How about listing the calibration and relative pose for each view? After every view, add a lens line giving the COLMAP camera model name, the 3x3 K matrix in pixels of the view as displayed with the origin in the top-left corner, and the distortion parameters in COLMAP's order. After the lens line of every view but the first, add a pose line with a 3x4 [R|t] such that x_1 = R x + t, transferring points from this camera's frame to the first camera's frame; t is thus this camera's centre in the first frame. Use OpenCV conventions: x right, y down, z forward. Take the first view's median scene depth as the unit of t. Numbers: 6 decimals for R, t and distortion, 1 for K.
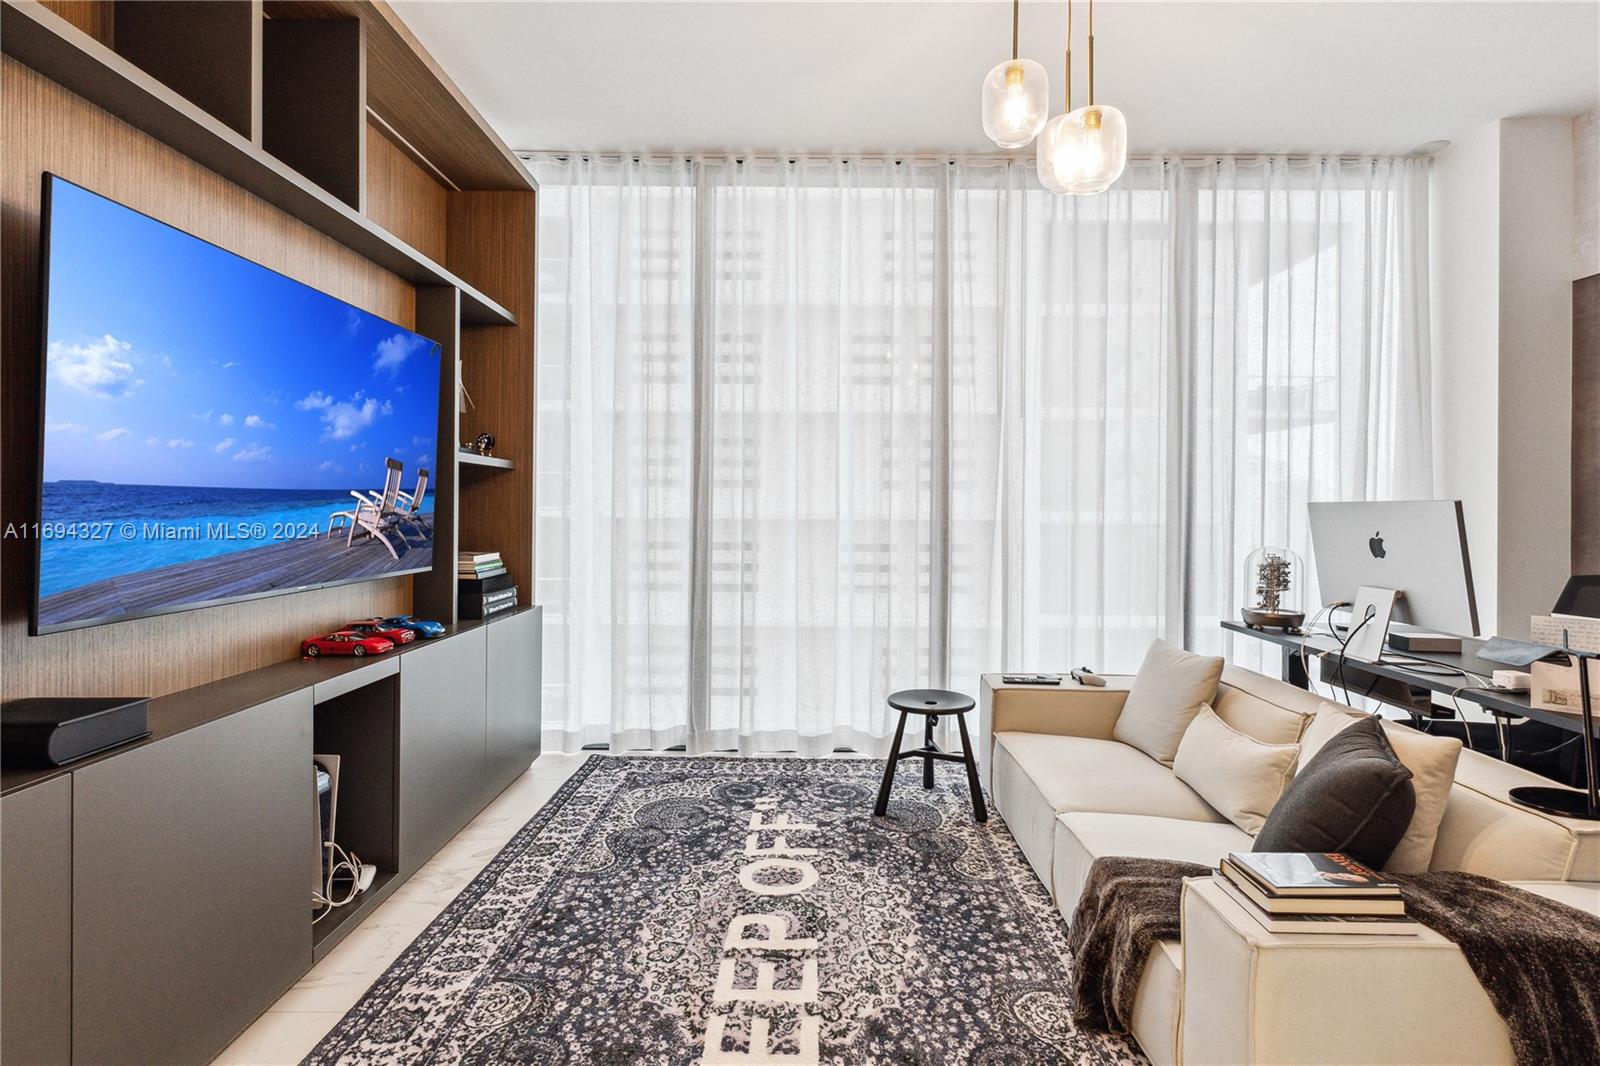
lens RADIAL K [[765.2, 0, 809.1], [0, 765.2, 525.8], [0, 0, 1]] dist [0.002486, 0.000200]
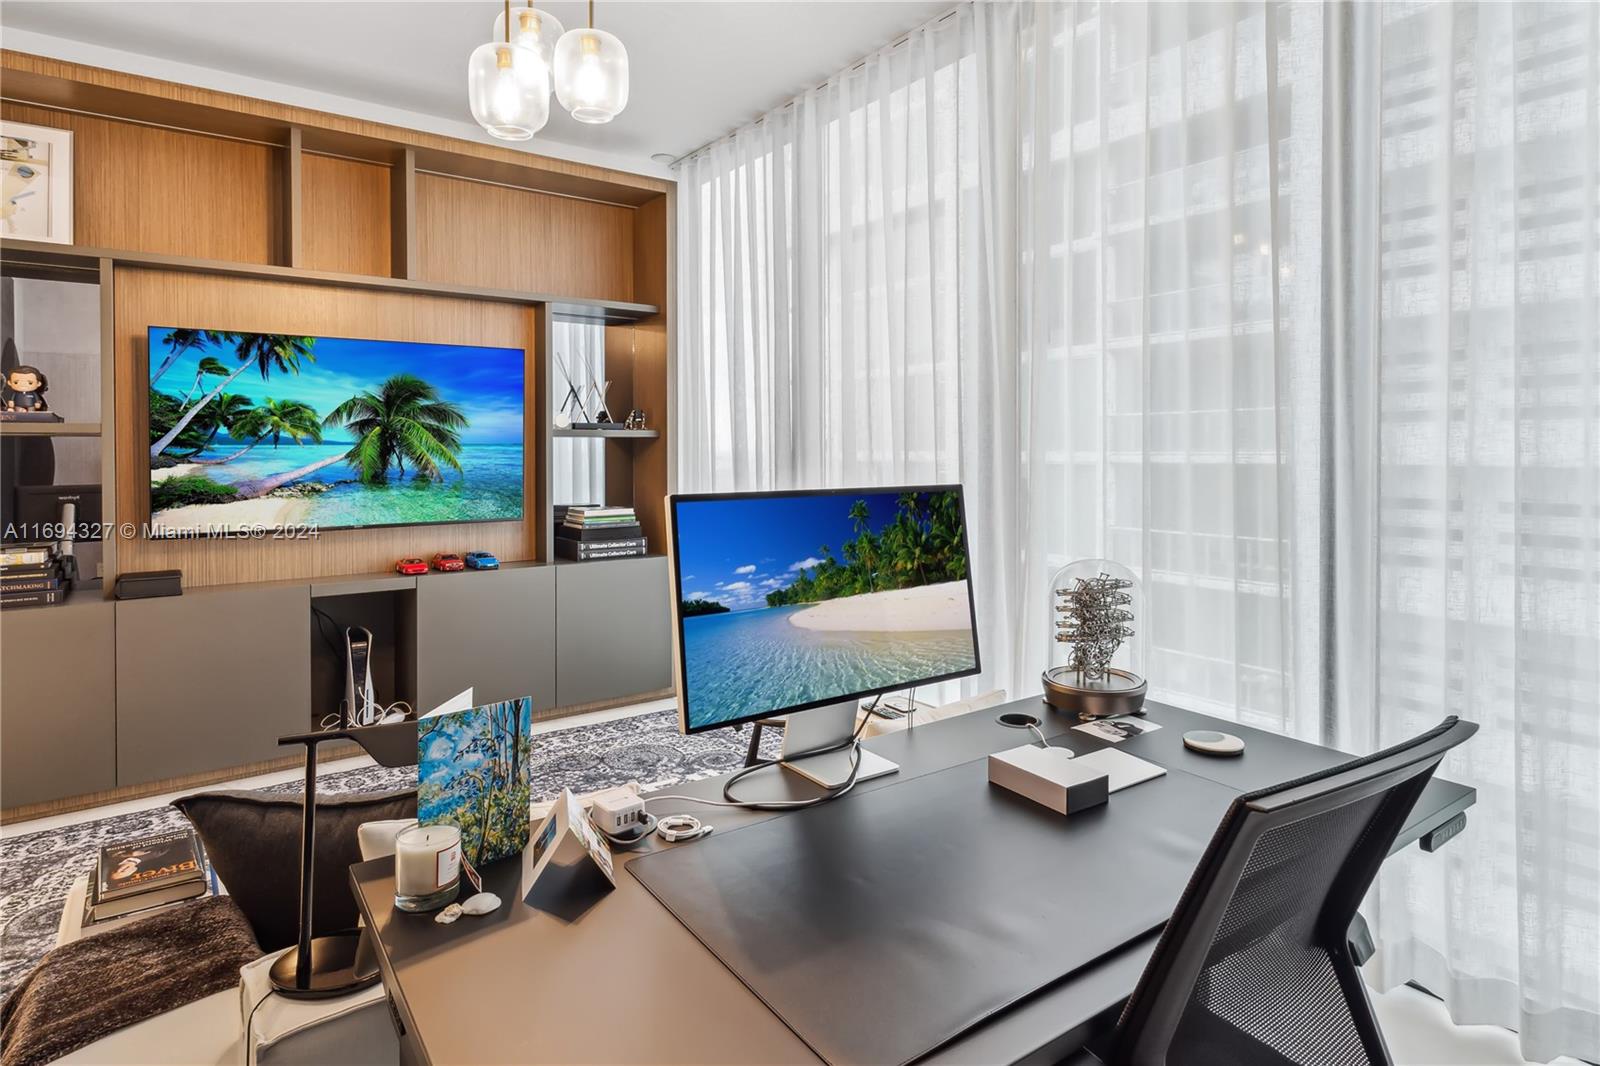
lens RADIAL K [[887.7, 0, 798.9], [0, 887.7, 463.6], [0, 0, 1]] dist [0.000496, 0.000107]
pose [[0.592513, 0.002980, -0.805555, 0.989055], [0.000163, 0.999993, 0.003819, -0.045880], [0.805561, -0.002394, 0.592508, 0.445255]]
